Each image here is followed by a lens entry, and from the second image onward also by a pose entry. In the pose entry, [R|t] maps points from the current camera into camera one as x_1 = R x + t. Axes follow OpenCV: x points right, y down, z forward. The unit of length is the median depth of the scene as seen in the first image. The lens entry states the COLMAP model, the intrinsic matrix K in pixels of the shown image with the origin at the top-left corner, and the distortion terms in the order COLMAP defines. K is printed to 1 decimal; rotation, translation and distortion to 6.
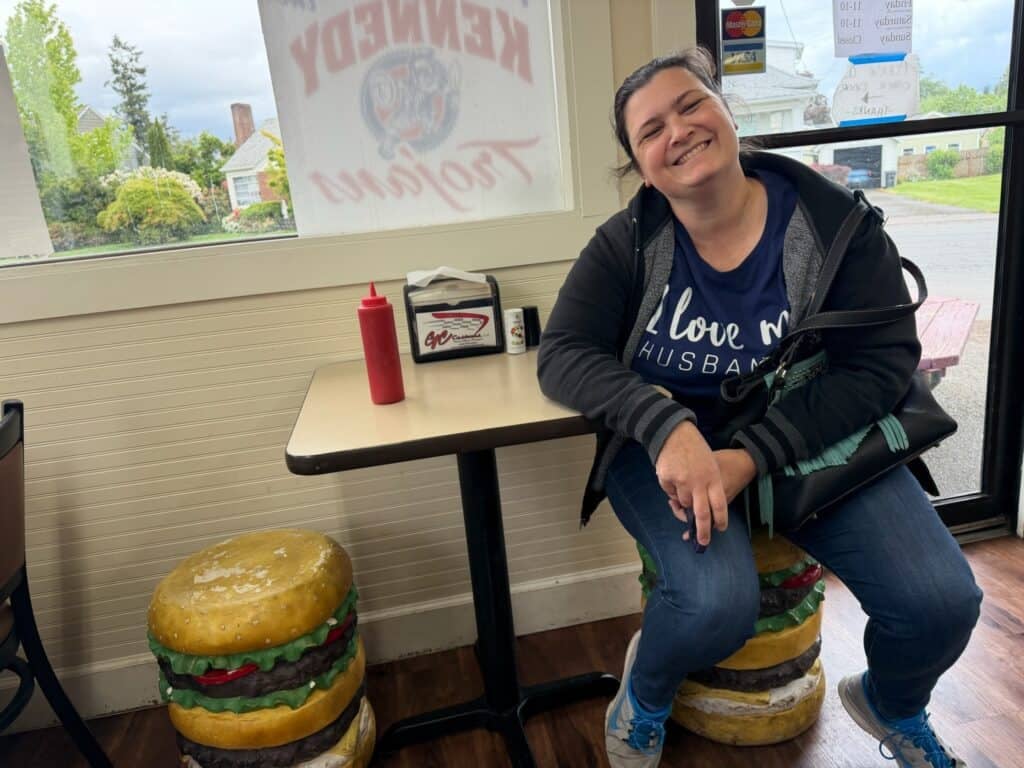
lens RADIAL K [[779.1, 0, 511.8], [0, 779.1, 410.1], [0, 0, 1]] dist [0.085425, -0.159363]
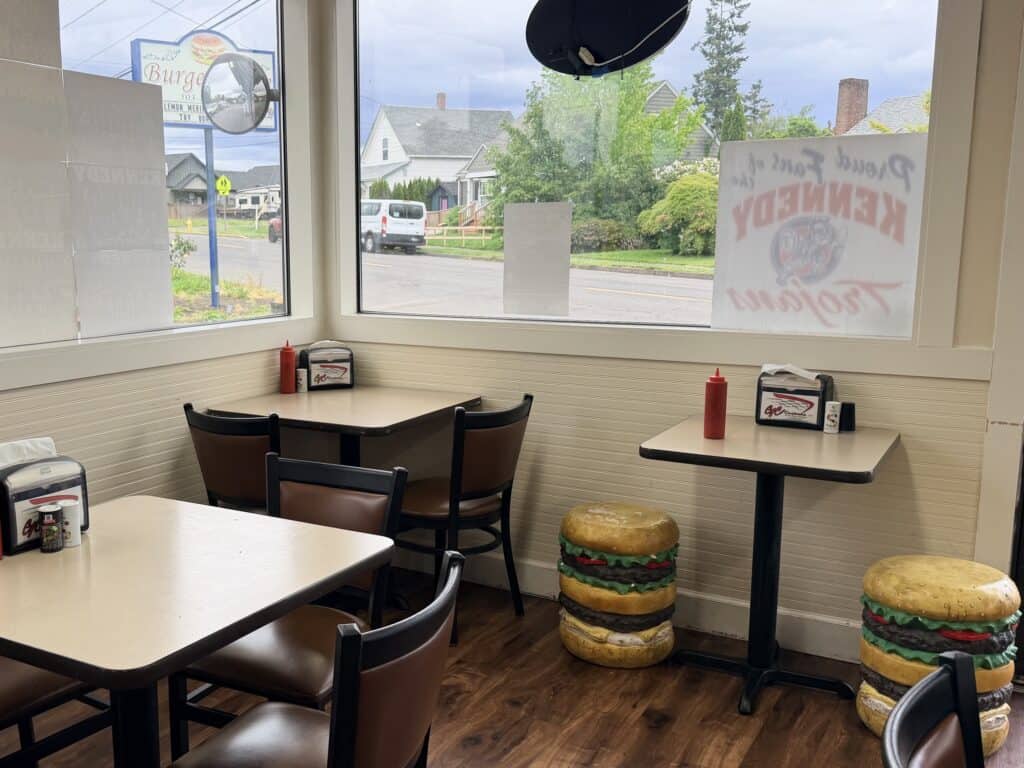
lens RADIAL K [[798.5, 0, 512.0], [0, 798.5, 384.0], [0, 0, 1]] dist [0.001224, -0.000048]
pose [[0.816431, 0.189605, -0.545427, 0.308885], [-0.248357, 0.968027, -0.035247, 0.035469], [0.521305, 0.164237, 0.837417, -0.522920]]
